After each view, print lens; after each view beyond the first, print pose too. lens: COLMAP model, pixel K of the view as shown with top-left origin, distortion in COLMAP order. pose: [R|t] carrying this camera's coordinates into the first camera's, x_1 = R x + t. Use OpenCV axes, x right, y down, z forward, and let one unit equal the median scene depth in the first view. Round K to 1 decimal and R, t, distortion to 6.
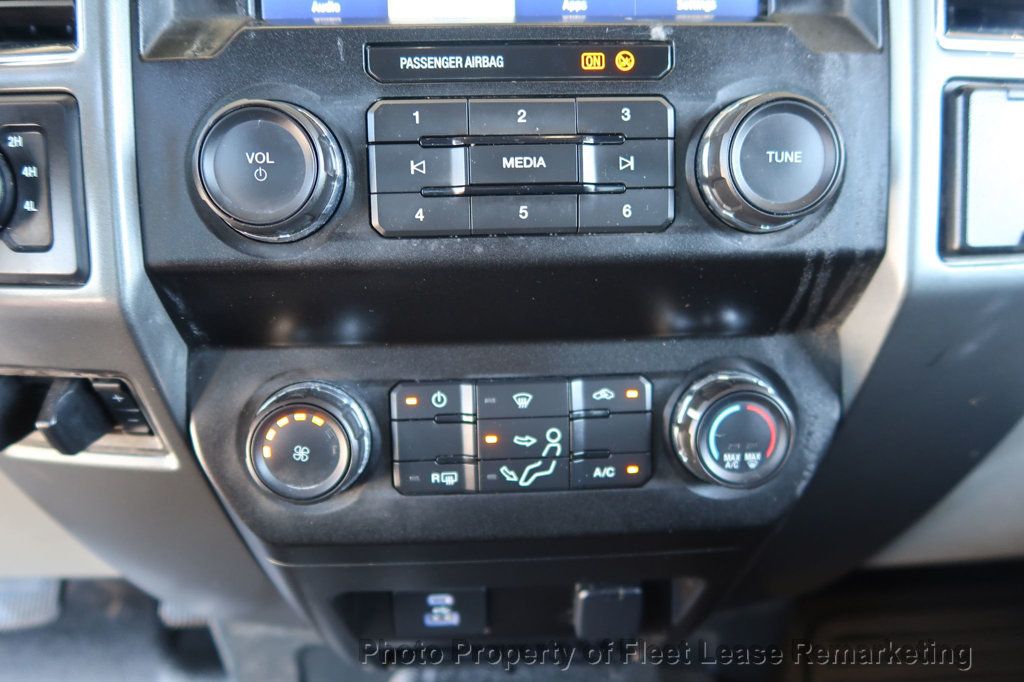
lens RADIAL K [[705.3, 0, 510.4], [0, 705.3, 342.4], [0, 0, 1]] dist [-0.024796, 0.007426]
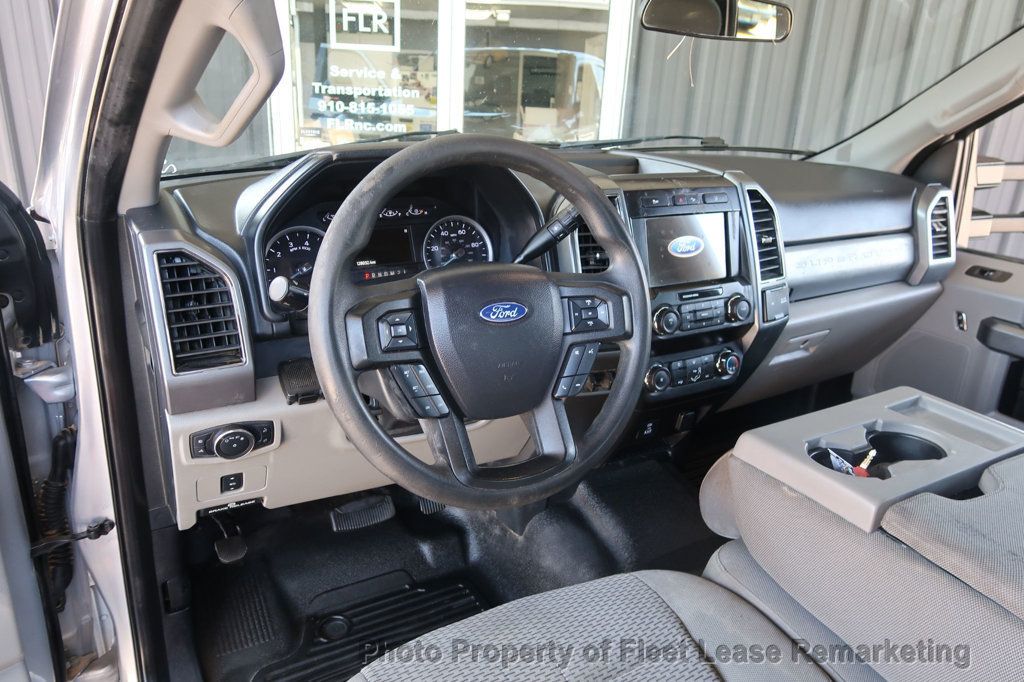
lens RADIAL K [[705.3, 0, 508.4], [0, 705.3, 340.6], [0, 0, 1]] dist [-0.024796, 0.007426]
pose [[0.891863, -0.114979, 0.437448, -3.132671], [0.117228, 0.992862, 0.021963, -0.305921], [-0.436851, 0.031693, 0.898975, -2.652993]]
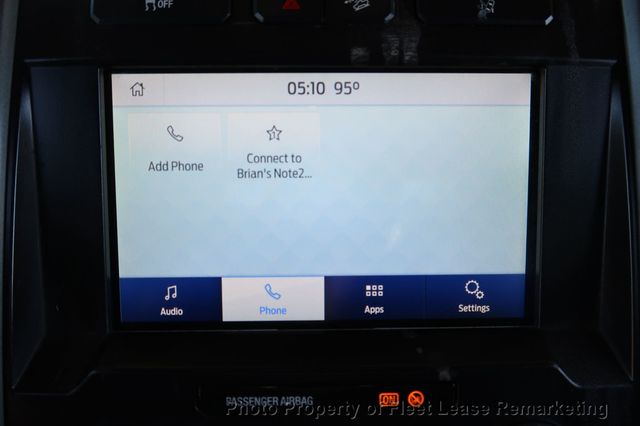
lens RADIAL K [[440.8, 0, 317.7], [0, 440.8, 209.4], [0, 0, 1]] dist [-0.024796, 0.007426]
pose [[0.999470, 0.020328, -0.025424, 0.009117], [-0.021440, 0.998791, -0.044247, -0.617373], [0.024494, 0.044769, 0.998697, 0.222285]]
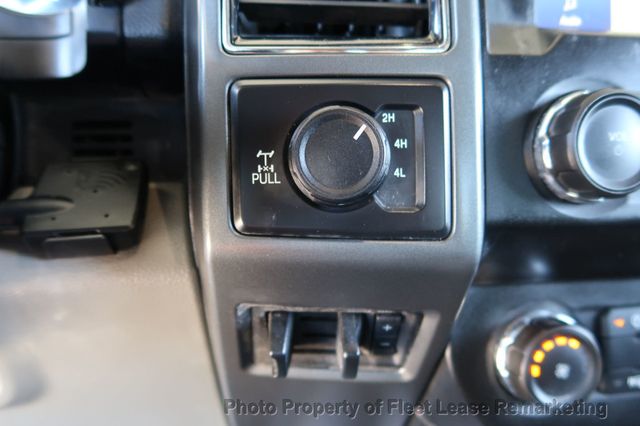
lens RADIAL K [[440.8, 0, 314.1], [0, 440.8, 215.1], [0, 0, 1]] dist [-0.024796, 0.007426]
pose [[0.996034, -0.009014, 0.088519, -0.797252], [0.014640, 0.997899, -0.063111, -0.072617], [-0.087764, 0.064157, 0.994073, 0.260243]]
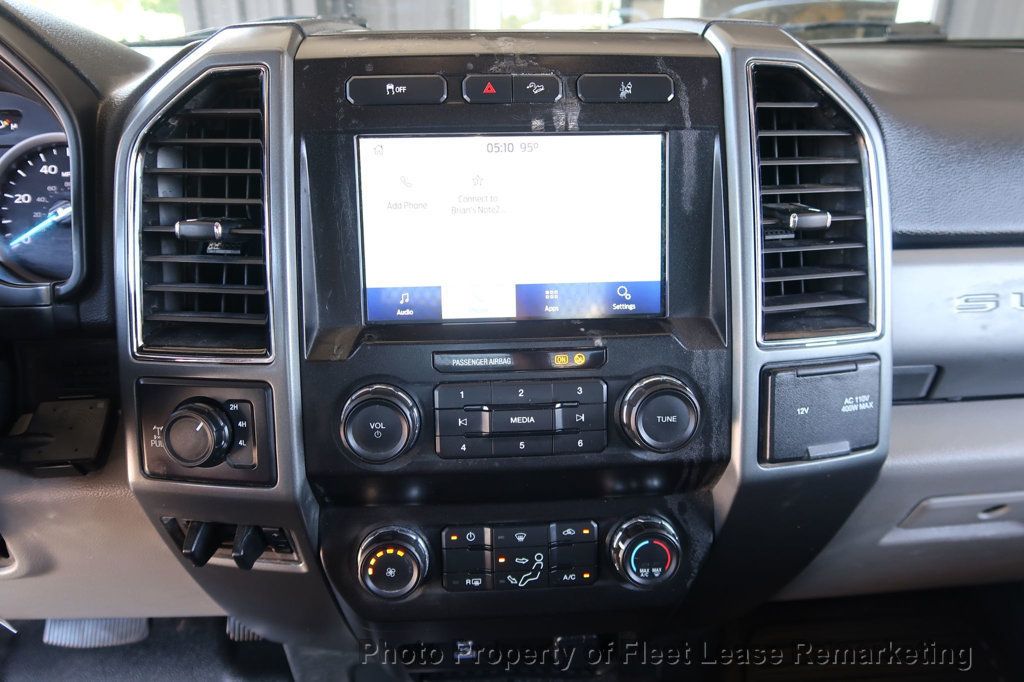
lens RADIAL K [[705.3, 0, 510.6], [0, 705.3, 339.9], [0, 0, 1]] dist [-0.024796, 0.007426]
pose [[0.999857, -0.000184, 0.016933, -0.036101], [-0.000092, 0.999867, 0.016296, -0.431464], [-0.016933, -0.016295, 0.999724, -0.695296]]
